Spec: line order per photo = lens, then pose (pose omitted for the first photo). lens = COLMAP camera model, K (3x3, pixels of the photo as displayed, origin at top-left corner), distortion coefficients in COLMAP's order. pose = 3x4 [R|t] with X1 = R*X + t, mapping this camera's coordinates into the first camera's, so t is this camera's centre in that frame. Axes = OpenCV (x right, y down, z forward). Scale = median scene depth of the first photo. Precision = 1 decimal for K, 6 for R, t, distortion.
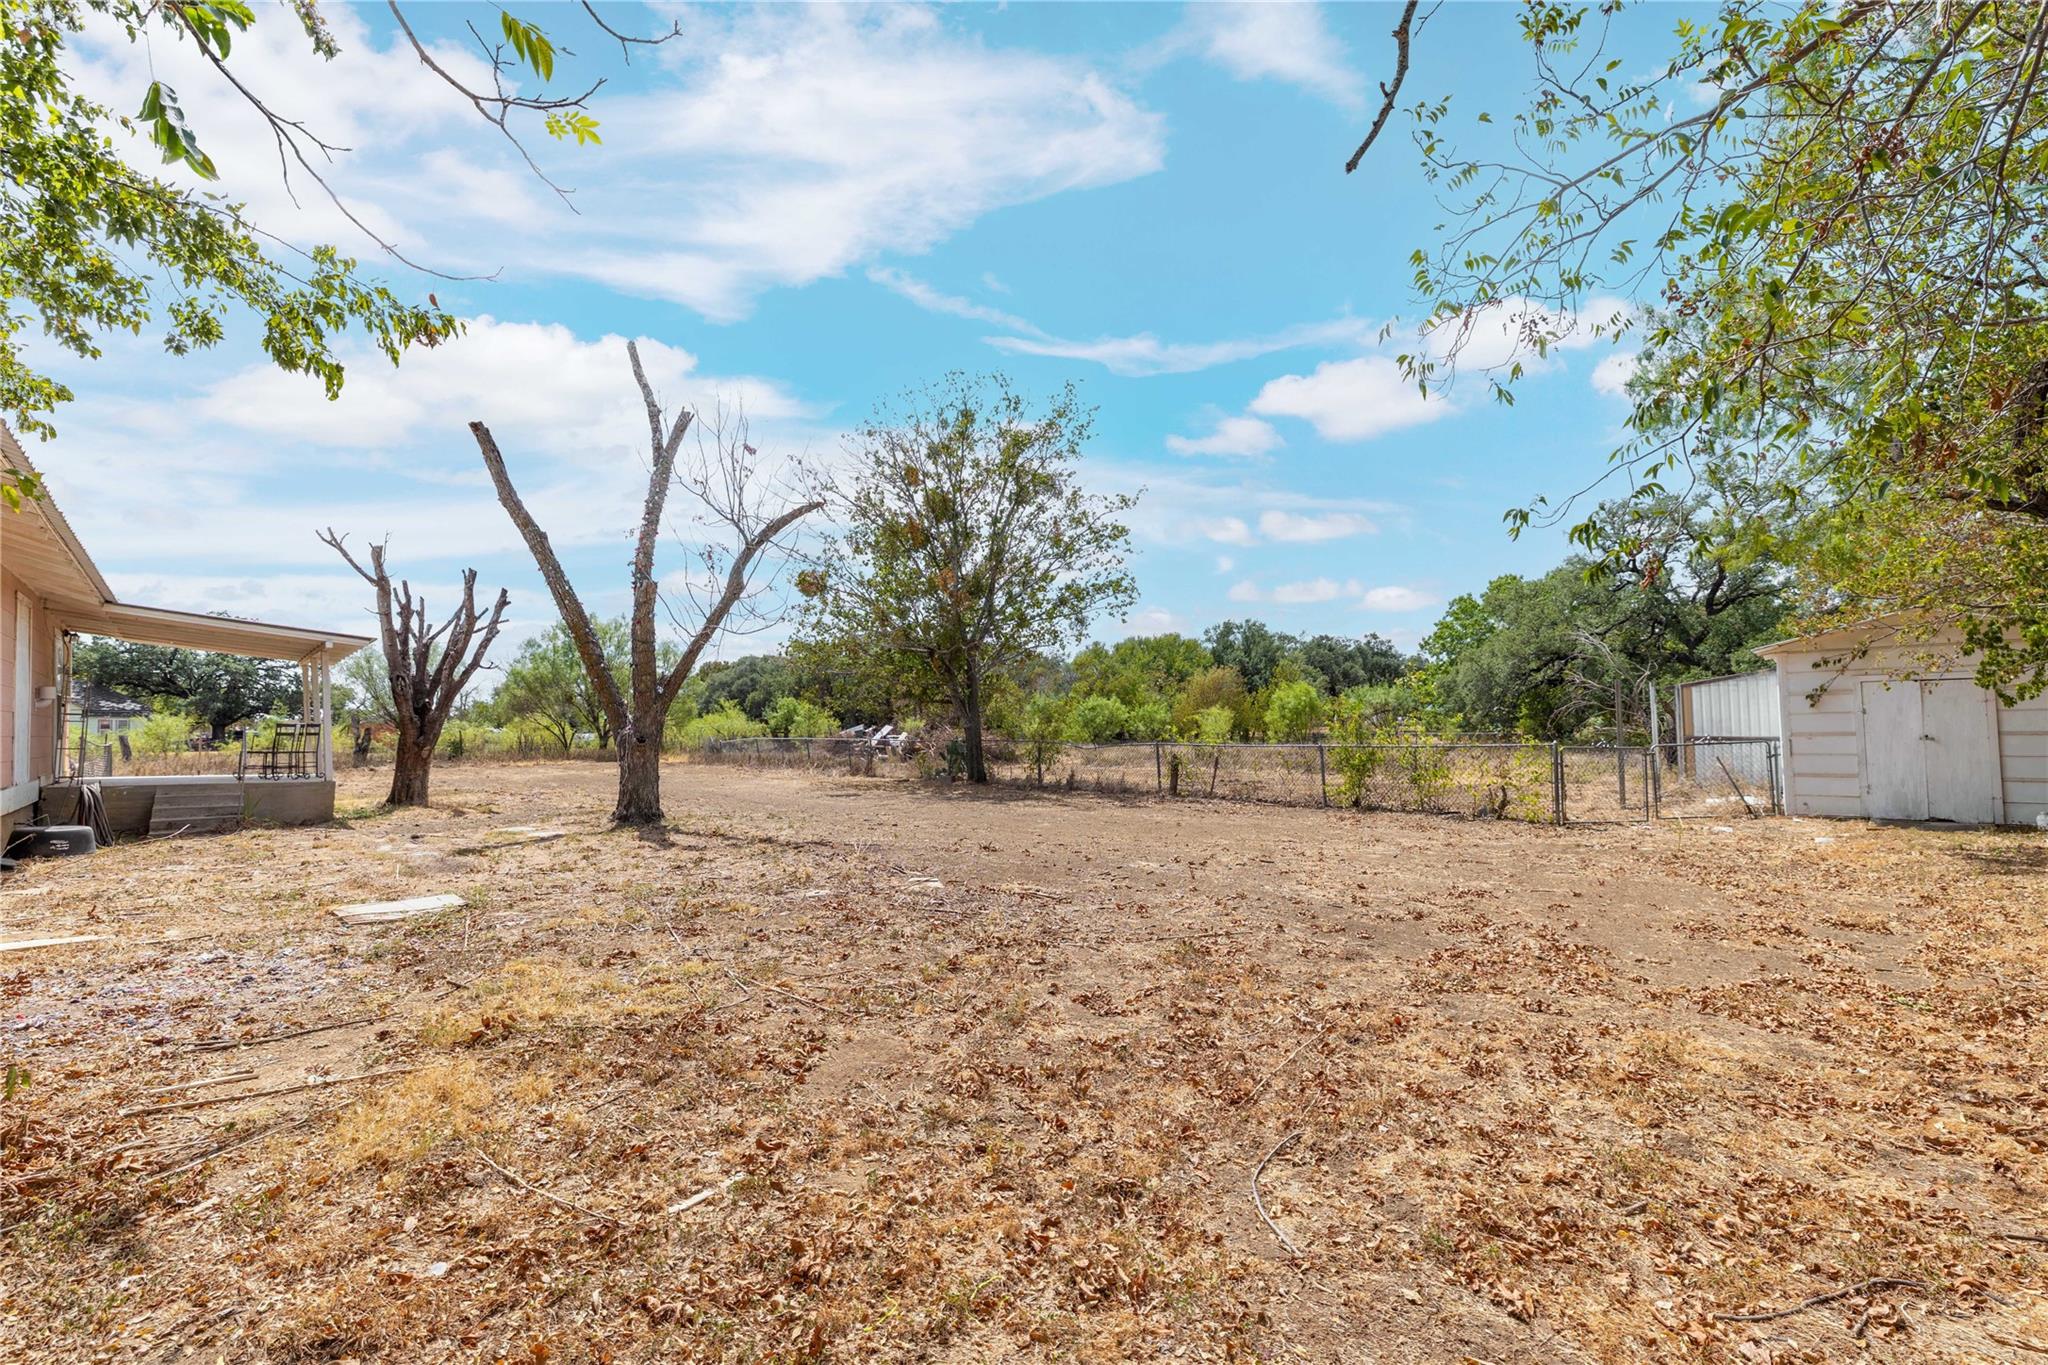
lens RADIAL K [[885.6, 0, 1016.7], [0, 885.6, 694.7], [0, 0, 1]] dist [0.001683, 0.000514]
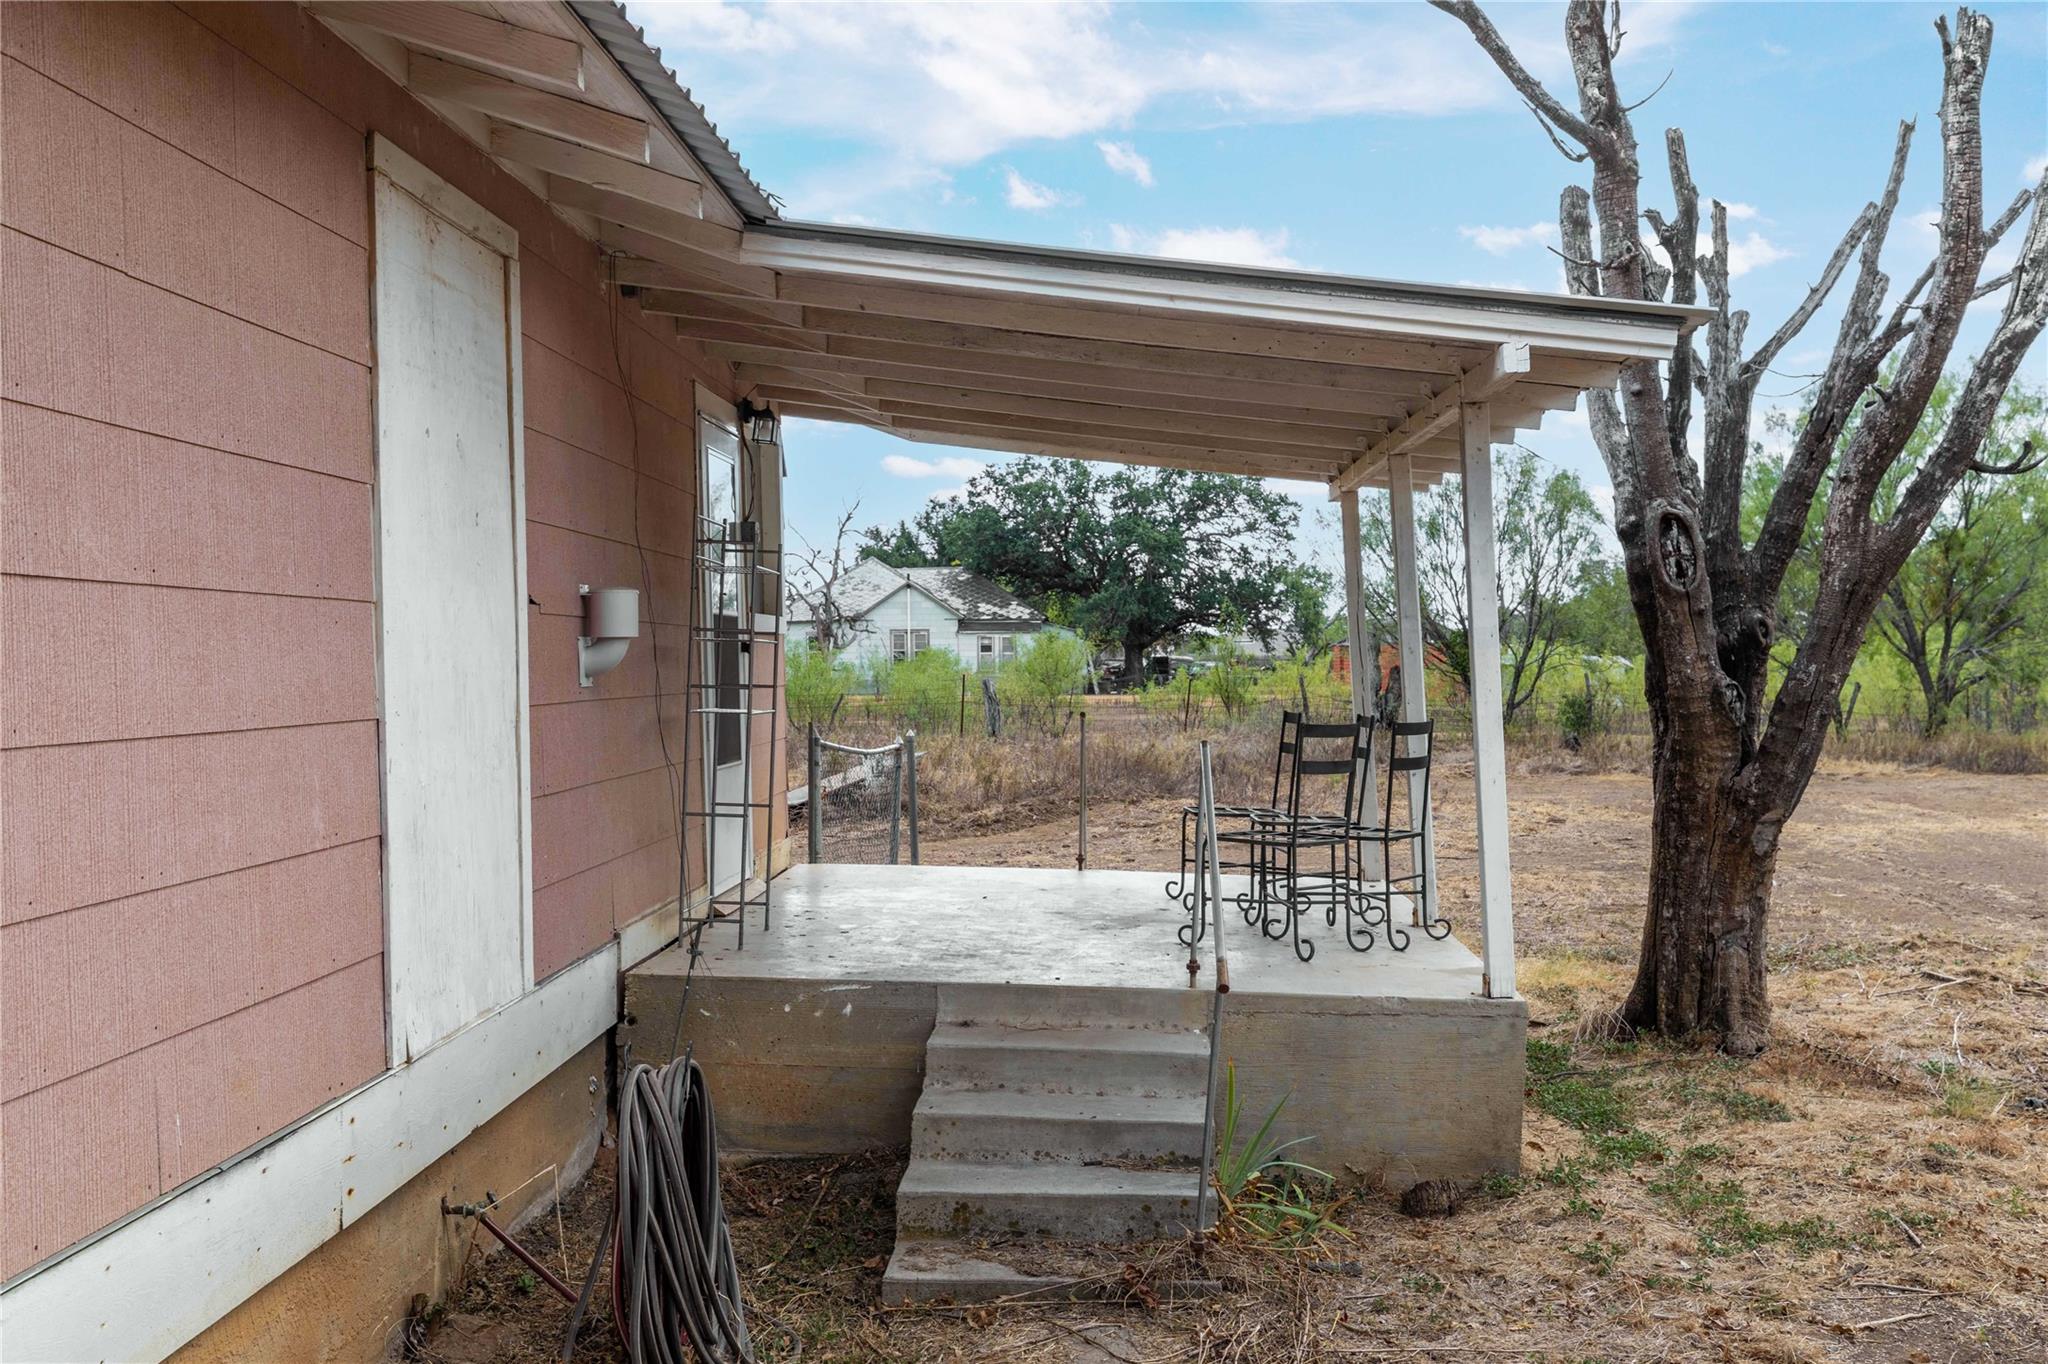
lens RADIAL K [[2031.4, 0, 1023.8], [0, 2031.4, 678.6], [0, 0, 1]] dist [0.021885, 0.000000]
pose [[0.706159, 0.016038, -0.707871, -0.411870], [0.020753, 0.998845, 0.043333, -0.004570], [0.707749, -0.045290, 0.705011, 0.463349]]
